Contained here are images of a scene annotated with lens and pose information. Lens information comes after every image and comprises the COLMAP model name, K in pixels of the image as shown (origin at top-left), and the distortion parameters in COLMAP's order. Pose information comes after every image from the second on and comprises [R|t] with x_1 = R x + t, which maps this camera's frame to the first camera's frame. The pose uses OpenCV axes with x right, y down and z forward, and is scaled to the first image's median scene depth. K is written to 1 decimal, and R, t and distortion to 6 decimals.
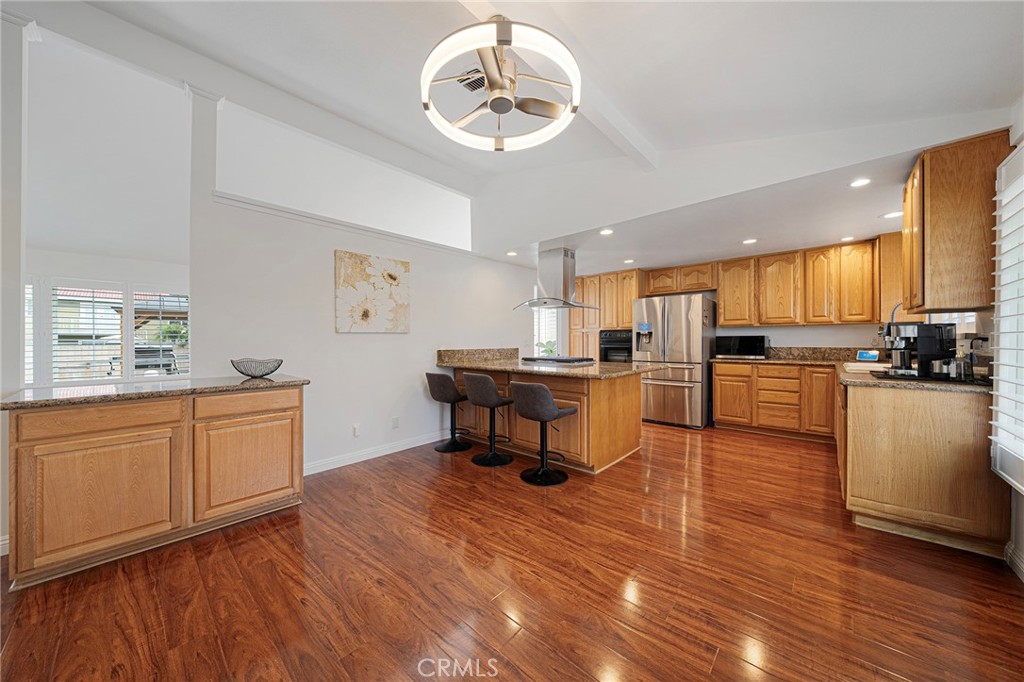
lens RADIAL K [[351.1, 0, 501.7], [0, 351.1, 339.8], [0, 0, 1]] dist [-0.010010, -0.000217]
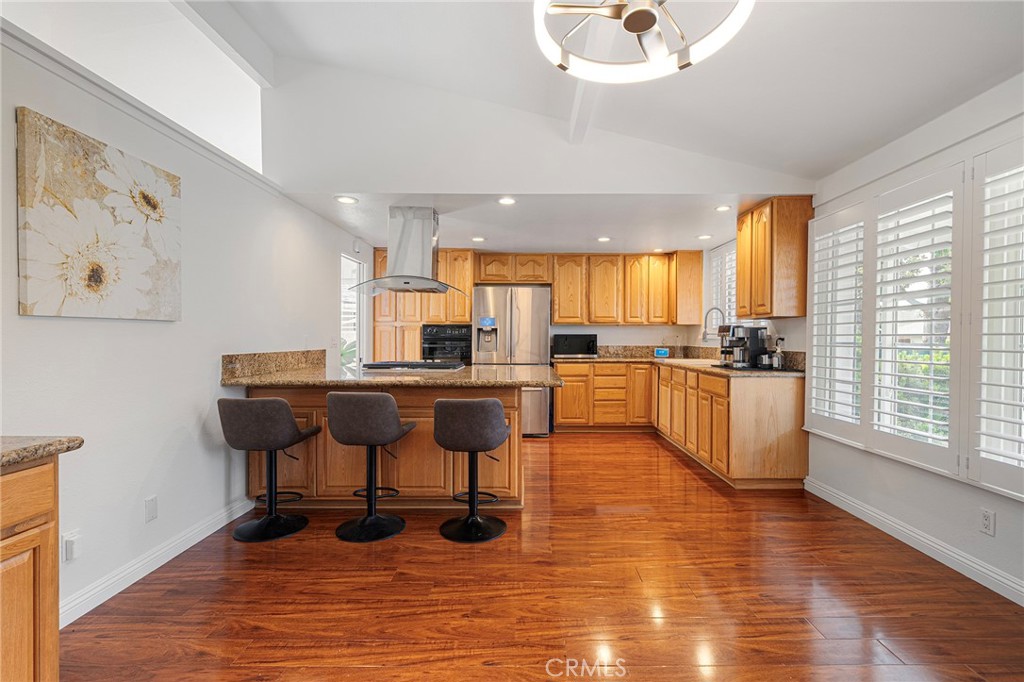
lens RADIAL K [[464.5, 0, 528.7], [0, 464.5, 341.5], [0, 0, 1]] dist [-0.000604, -0.000144]
pose [[0.725135, 0.000594, 0.688606, -0.323355], [-0.007489, 0.999947, 0.007024, 0.000811], [-0.688565, -0.010250, 0.725102, 0.169479]]
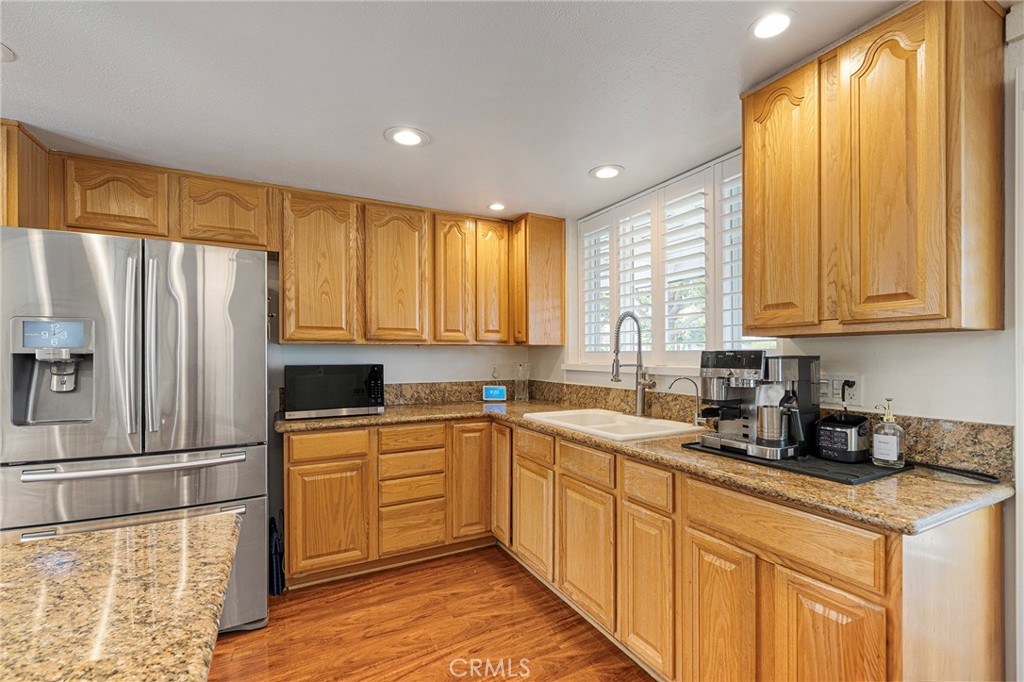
lens RADIAL K [[448.3, 0, 509.4], [0, 448.3, 359.6], [0, 0, 1]] dist [0.000737, 0.000171]
pose [[0.332669, -0.006541, 0.943021, 0.230512], [-0.002176, 0.999968, 0.007704, -0.024657], [-0.943041, -0.004615, 0.332644, 0.648788]]
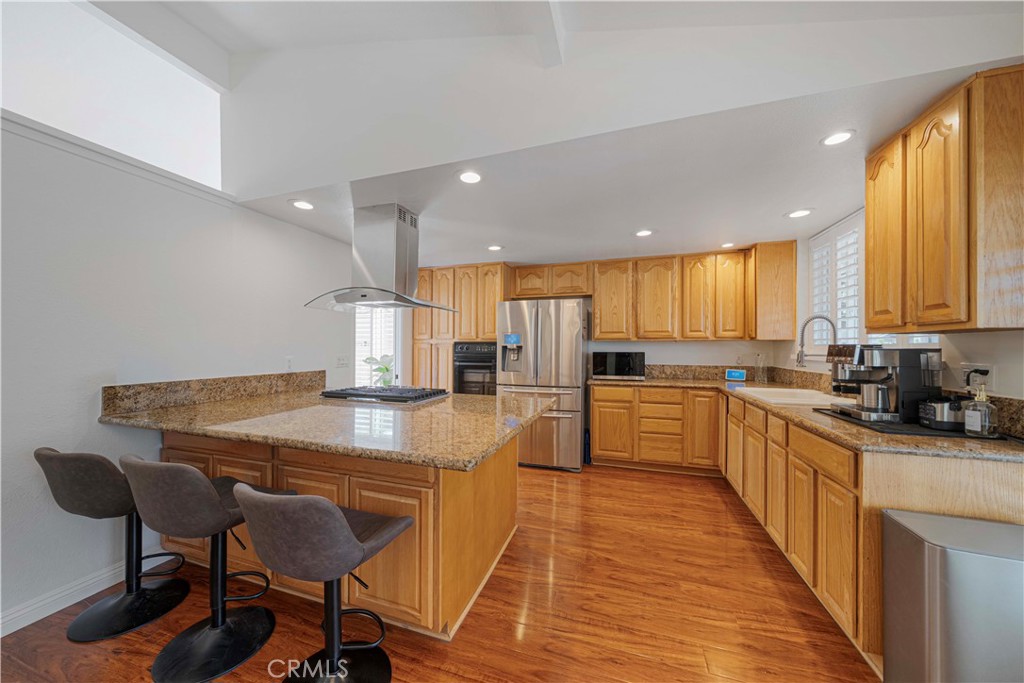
lens RADIAL K [[355.6, 0, 504.8], [0, 355.6, 345.9], [0, 0, 1]] dist [-0.002412, -0.000120]
pose [[0.911104, 0.007118, 0.412116, 0.092686], [-0.006965, 0.999974, -0.001872, -0.024237], [-0.412118, -0.001165, 0.911130, 0.368109]]
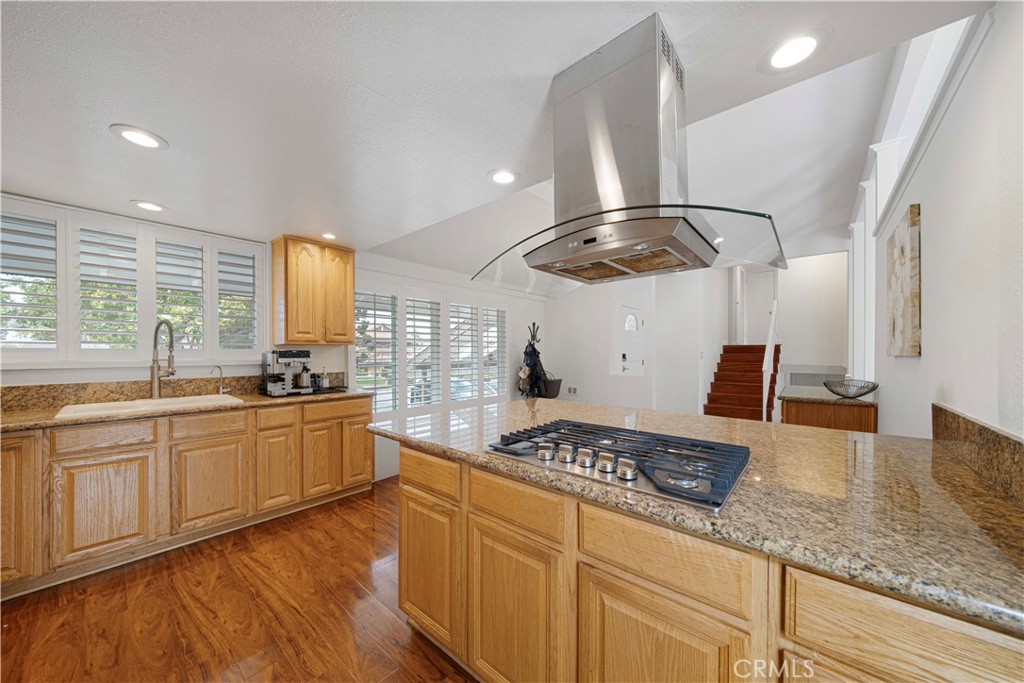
lens RADIAL K [[355.6, 0, 504.8], [0, 355.6, 345.9], [0, 0, 1]] dist [-0.002412, -0.000120]
pose [[-0.999628, 0.001561, -0.027212, 0.260013], [0.002008, 0.999863, -0.016406, -0.026182], [0.027183, -0.016455, -0.999495, 1.311576]]
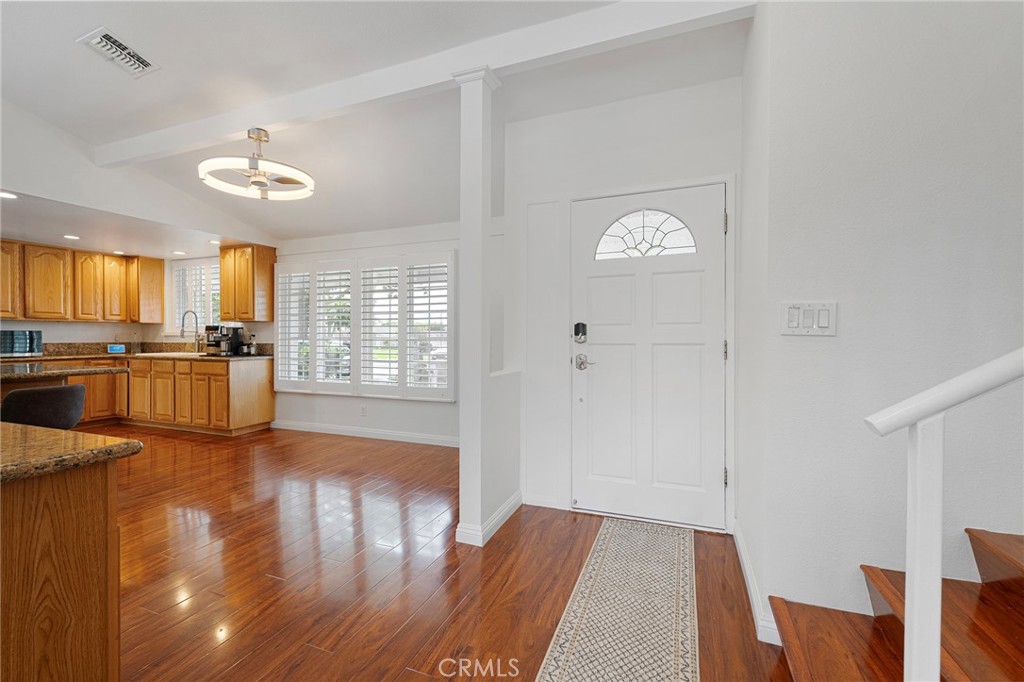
lens RADIAL K [[439.3, 0, 512.0], [0, 439.3, 341.0], [0, 0, 1]] dist [-0.007712, 0.000152]
pose [[-0.370442, -0.005815, 0.928838, -0.850982], [-0.003128, 0.999983, 0.005013, 0.006183], [-0.928850, -0.001048, -0.370453, 0.259479]]
